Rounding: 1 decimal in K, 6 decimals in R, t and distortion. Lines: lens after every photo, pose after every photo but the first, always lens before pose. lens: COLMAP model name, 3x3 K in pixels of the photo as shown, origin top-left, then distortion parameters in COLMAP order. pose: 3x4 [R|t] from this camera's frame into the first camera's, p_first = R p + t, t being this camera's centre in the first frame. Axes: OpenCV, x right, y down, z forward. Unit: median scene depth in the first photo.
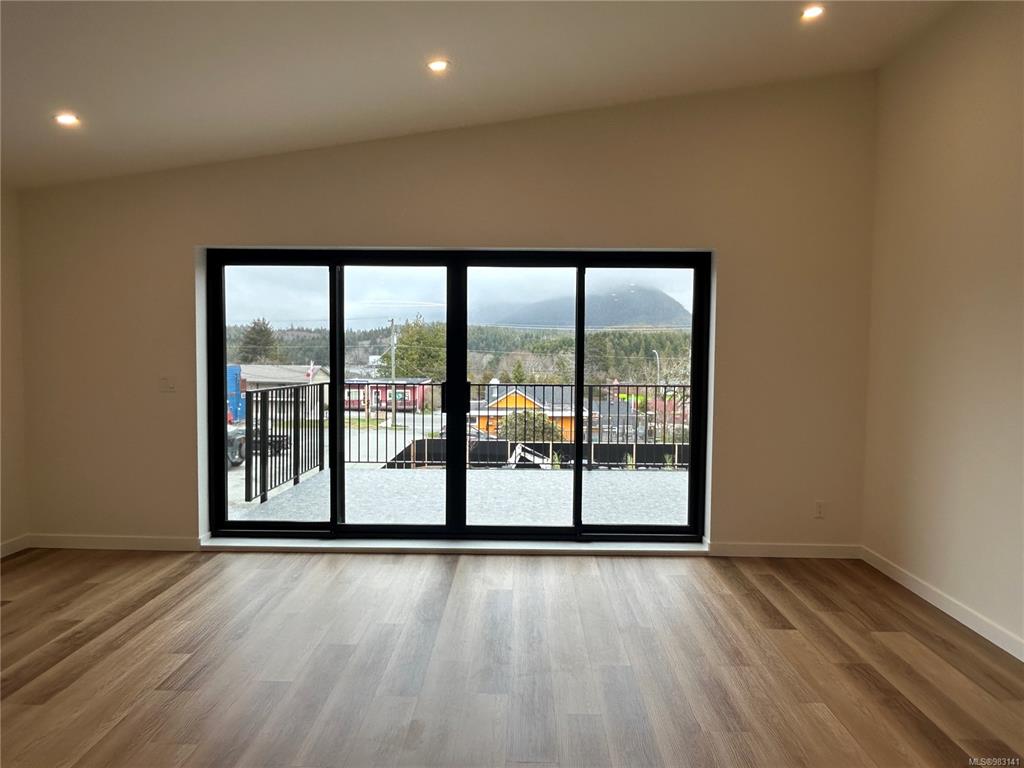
lens RADIAL K [[708.5, 0, 512.0], [0, 708.5, 384.0], [0, 0, 1]] dist [-0.002358, 0.000235]
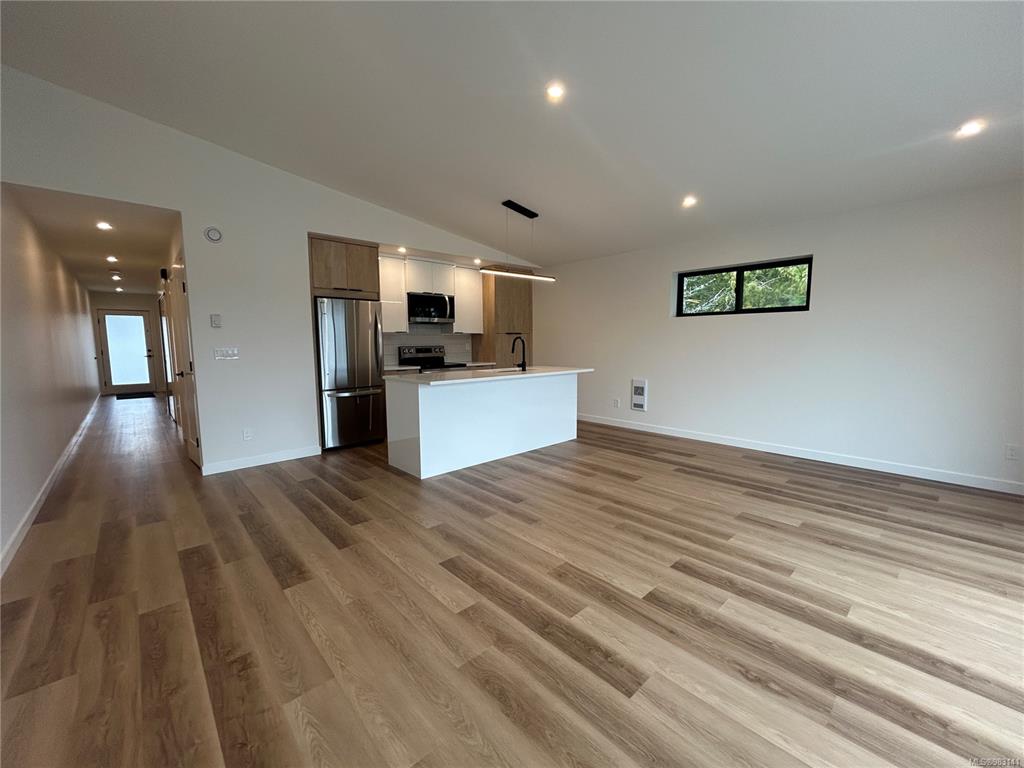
lens RADIAL K [[419.9, 0, 512.0], [0, 419.9, 384.0], [0, 0, 1]] dist [0.000192, 0.002954]
pose [[-0.724115, 0.067628, -0.686355, 0.366608], [-0.035568, 0.990195, 0.135091, -0.003782], [0.688761, 0.122233, -0.714610, 0.787597]]
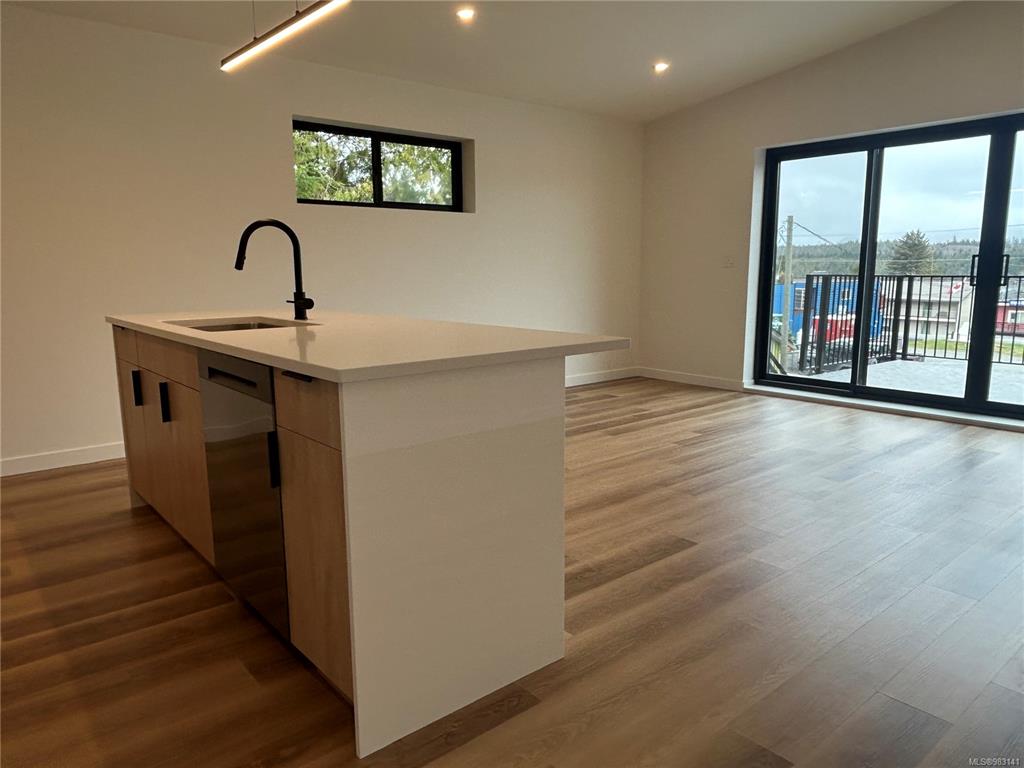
lens RADIAL K [[708.5, 0, 512.0], [0, 708.5, 384.0], [0, 0, 1]] dist [-0.002358, 0.000235]
pose [[0.658275, 0.115162, -0.743917, 0.240831], [-0.029000, 0.991375, 0.127808, 0.069441], [0.752219, -0.062559, 0.655937, -0.161759]]
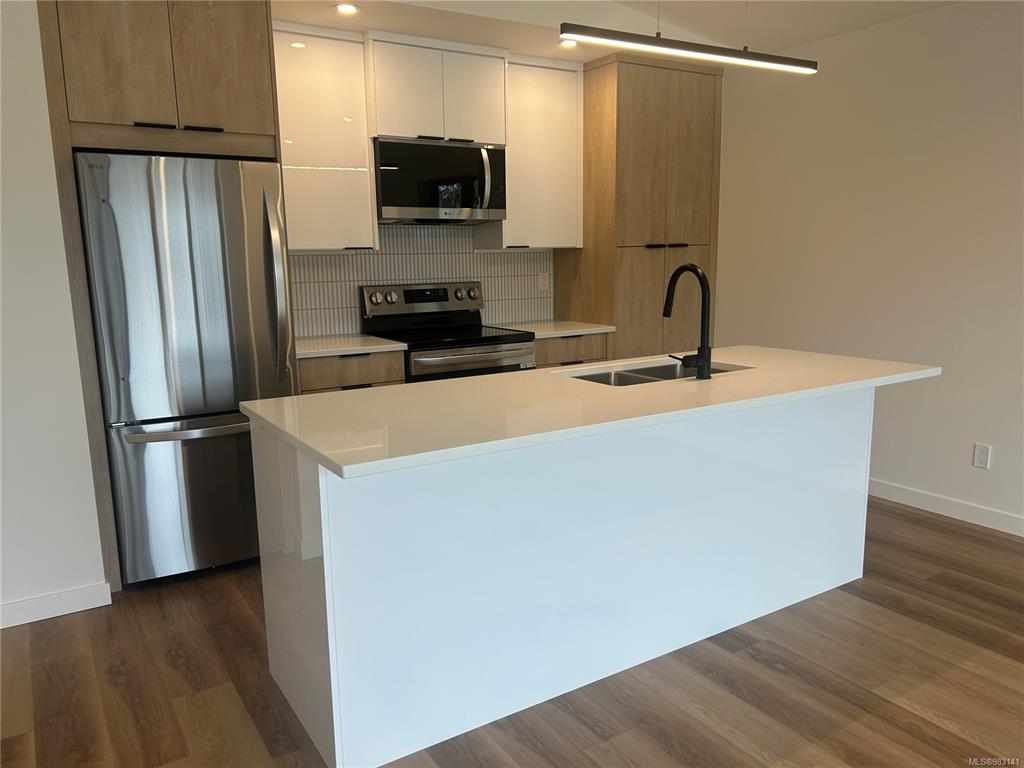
lens RADIAL K [[774.9, 0, 512.0], [0, 774.9, 384.0], [0, 0, 1]] dist [0.007003, 0.000063]
pose [[-0.837242, 0.096512, -0.538248, 0.068484], [-0.019022, 0.978566, 0.205053, -0.008174], [0.546501, 0.181917, -0.817461, 0.463847]]
